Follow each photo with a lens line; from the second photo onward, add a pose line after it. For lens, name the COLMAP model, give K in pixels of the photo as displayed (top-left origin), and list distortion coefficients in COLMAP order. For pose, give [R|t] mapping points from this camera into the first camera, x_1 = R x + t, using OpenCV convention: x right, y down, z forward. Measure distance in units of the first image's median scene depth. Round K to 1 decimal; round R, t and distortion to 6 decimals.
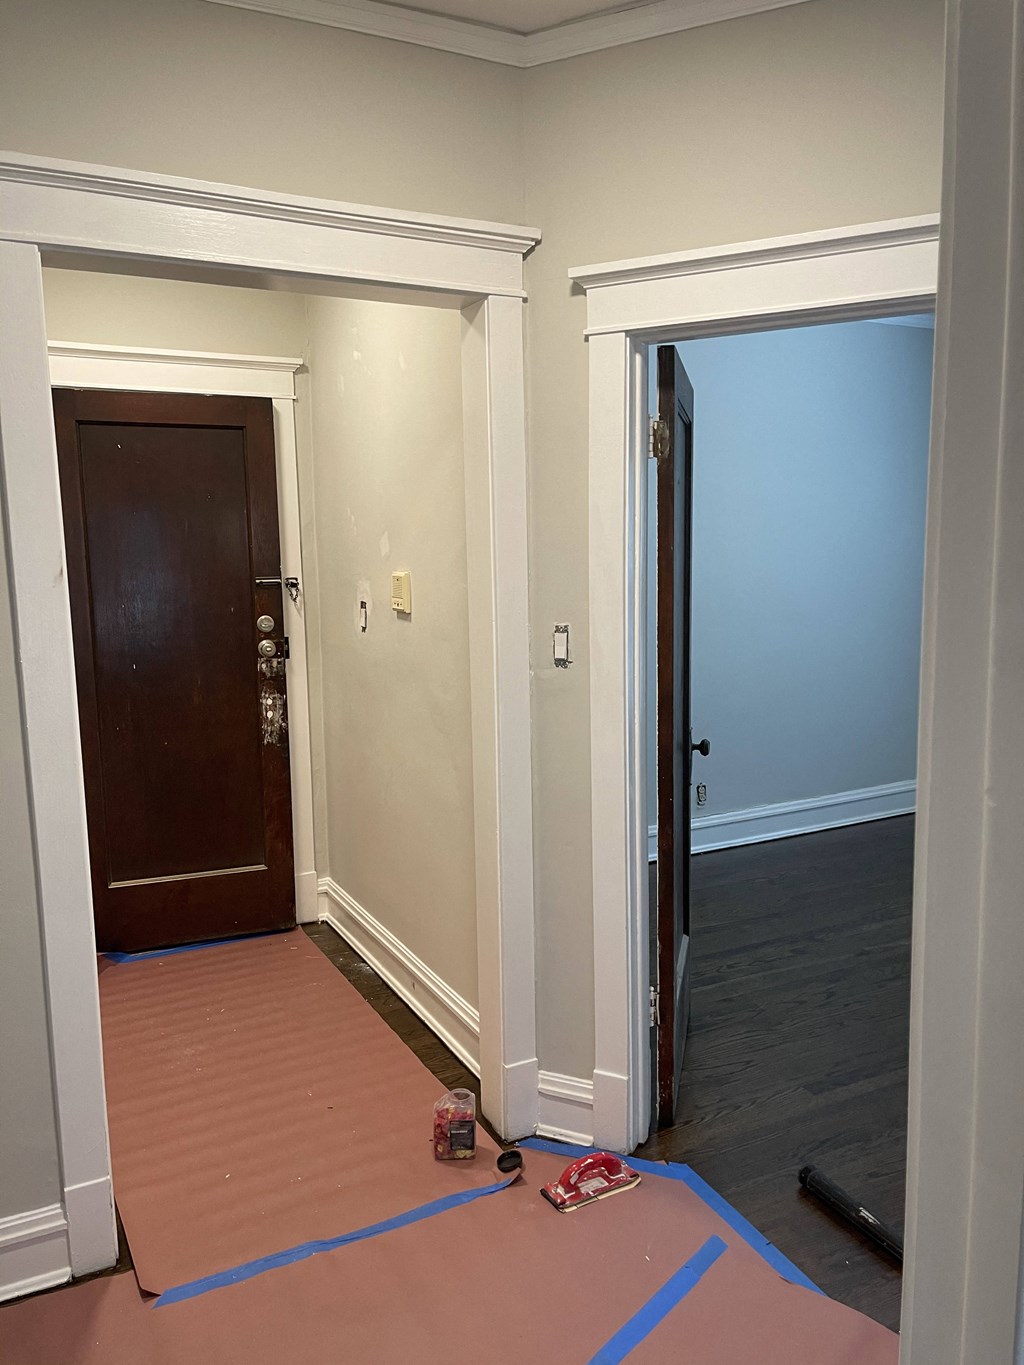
lens RADIAL K [[1042.9, 0, 524.6], [0, 1042.9, 685.4], [0, 0, 1]] dist [0.081999, -0.101983]
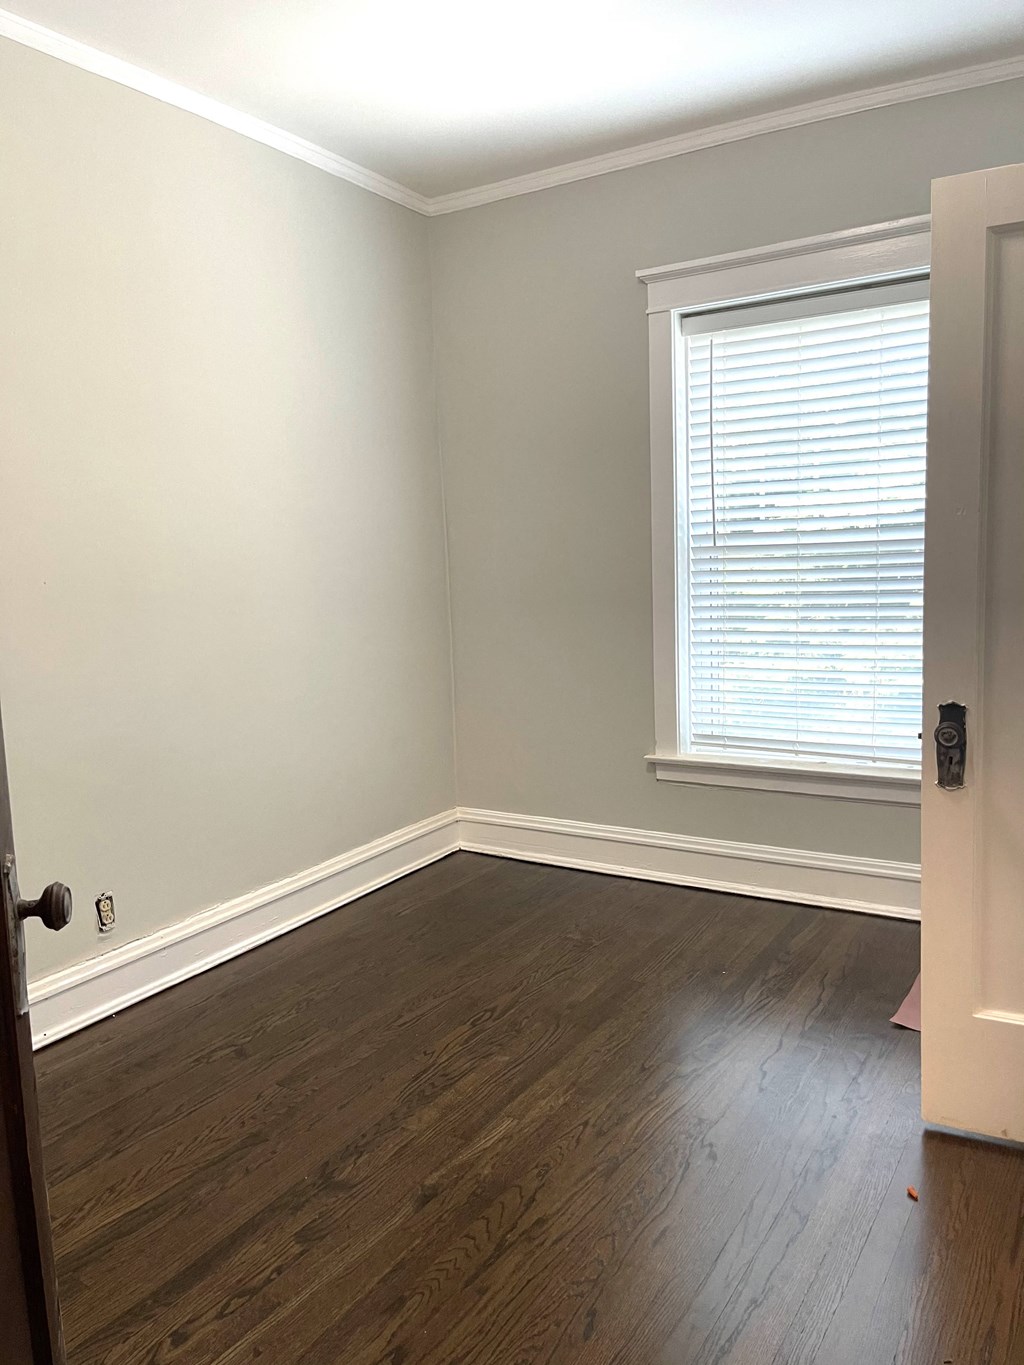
lens RADIAL K [[1042.9, 0, 524.6], [0, 1042.9, 685.4], [0, 0, 1]] dist [0.081999, -0.101983]
pose [[0.859212, -0.078915, 0.505497, 0.107088], [0.090271, 0.995915, 0.002039, -0.003464], [-0.503593, 0.043879, 0.862826, 0.479247]]
